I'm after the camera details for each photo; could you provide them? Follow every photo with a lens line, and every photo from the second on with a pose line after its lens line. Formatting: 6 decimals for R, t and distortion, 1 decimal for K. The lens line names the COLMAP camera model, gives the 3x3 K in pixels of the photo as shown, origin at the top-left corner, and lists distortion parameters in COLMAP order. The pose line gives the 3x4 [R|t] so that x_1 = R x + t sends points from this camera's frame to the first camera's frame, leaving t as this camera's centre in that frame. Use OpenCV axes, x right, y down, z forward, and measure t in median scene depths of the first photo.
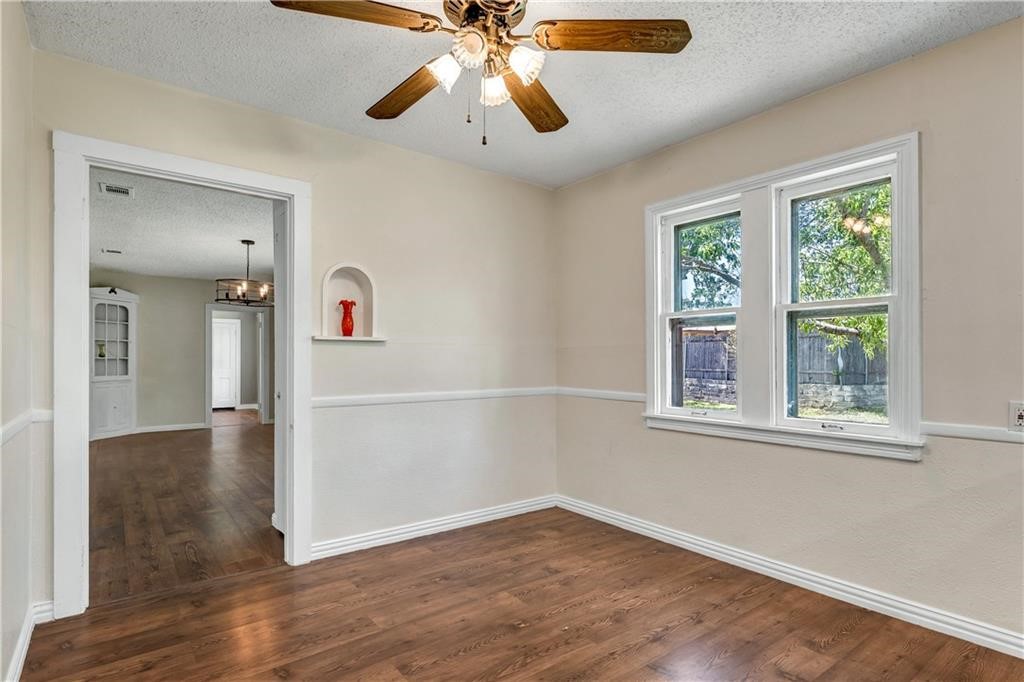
lens RADIAL K [[520.3, 0, 511.7], [0, 520.3, 357.6], [0, 0, 1]] dist [0.004151, 0.000583]
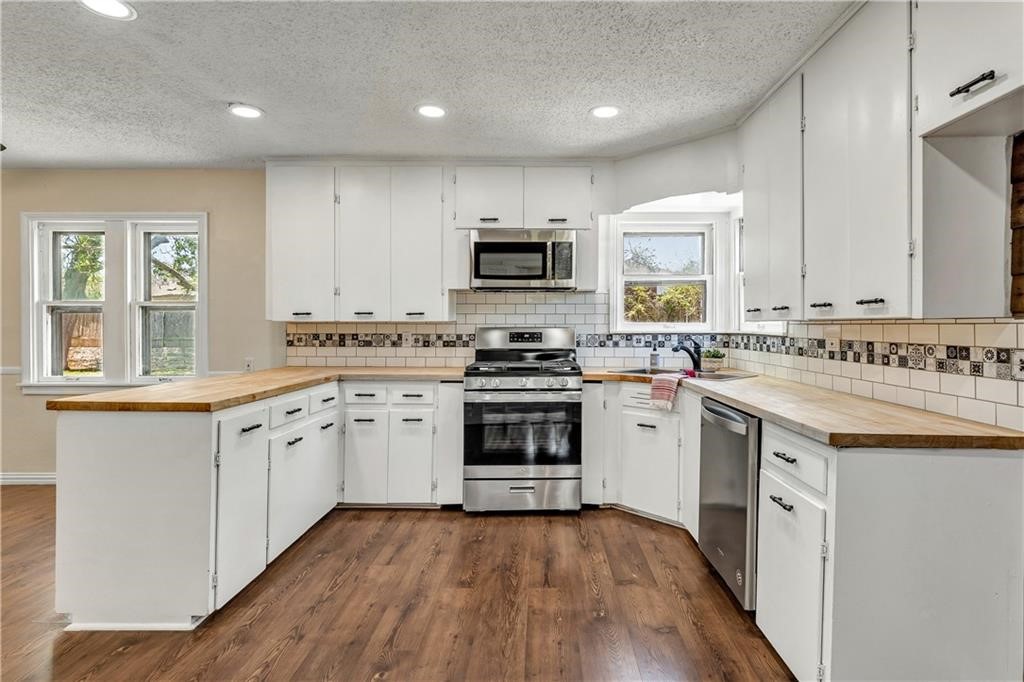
lens RADIAL K [[520.3, 0, 554.1], [0, 520.3, 319.8], [0, 0, 1]] dist [0.004151, 0.000583]
pose [[0.606719, 0.006140, 0.794893, 0.052142], [-0.002920, 0.999981, -0.005495, -0.042449], [-0.794911, 0.001013, 0.606725, -0.834251]]
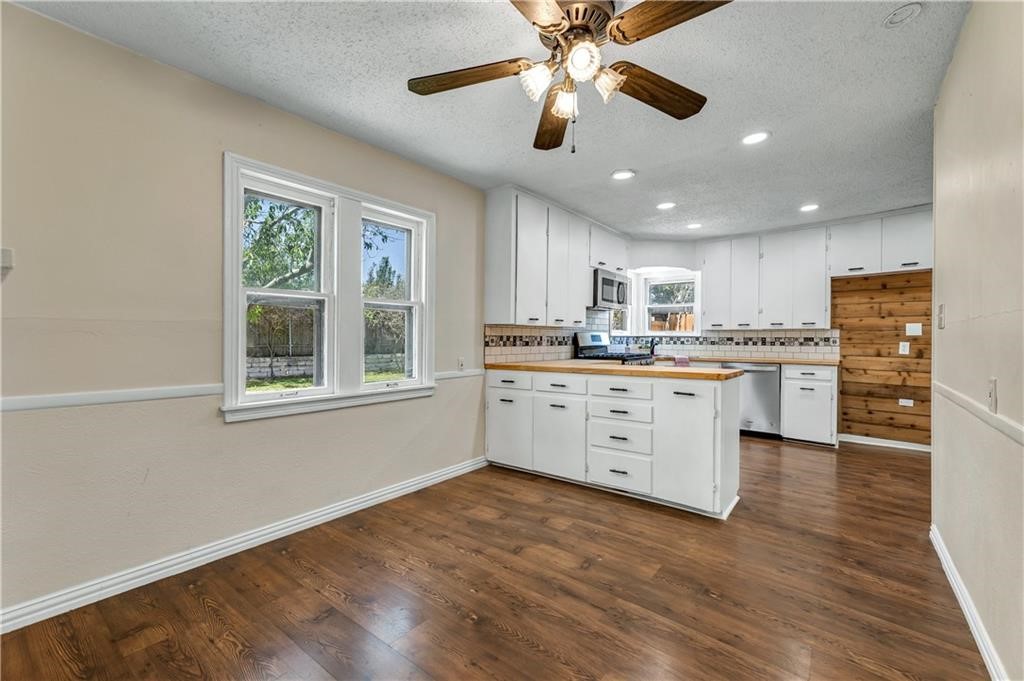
lens RADIAL K [[431.1, 0, 509.4], [0, 431.1, 341.6], [0, 0, 1]] dist [-0.006555, 0.000354]
pose [[-0.237413, -0.010755, 0.971349, -0.588546], [-0.007144, 0.999931, 0.009325, -0.004161], [-0.971382, -0.004726, -0.237474, 0.867311]]
